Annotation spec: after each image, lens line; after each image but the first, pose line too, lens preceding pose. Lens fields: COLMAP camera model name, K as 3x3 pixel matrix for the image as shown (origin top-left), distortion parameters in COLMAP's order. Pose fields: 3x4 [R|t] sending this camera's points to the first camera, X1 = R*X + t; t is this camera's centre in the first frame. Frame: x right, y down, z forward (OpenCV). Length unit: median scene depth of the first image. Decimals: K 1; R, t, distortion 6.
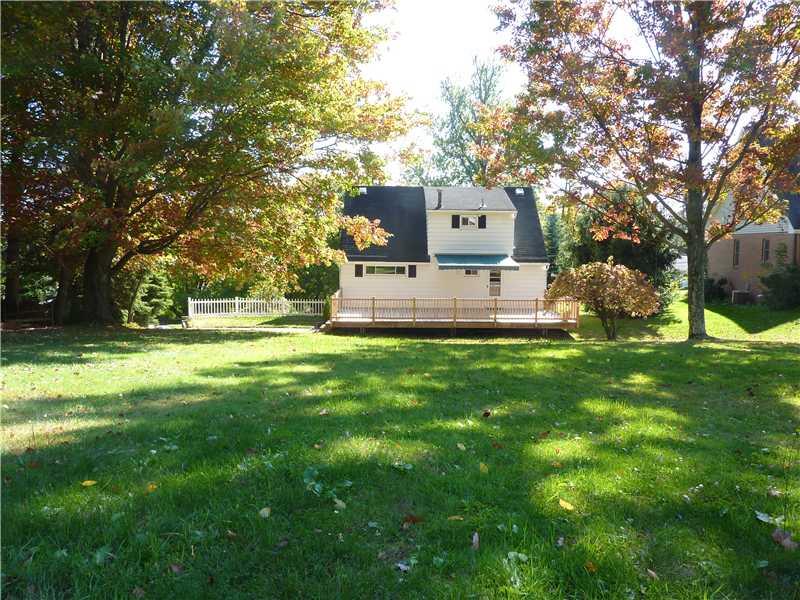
lens RADIAL K [[605.9, 0, 397.2], [0, 605.9, 295.8], [0, 0, 1]] dist [-0.007754, -0.005649]
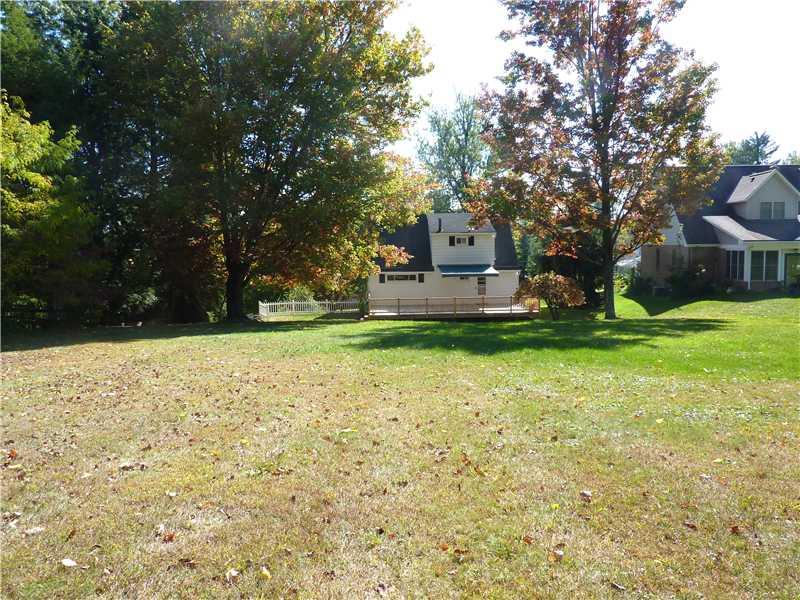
lens RADIAL K [[605.9, 0, 397.2], [0, 605.9, 295.8], [0, 0, 1]] dist [-0.007754, -0.005649]
pose [[0.999255, -0.023304, 0.030765, -0.073379], [0.023239, 0.999727, 0.002468, -0.005348], [-0.030814, -0.001751, 0.999524, -0.370035]]
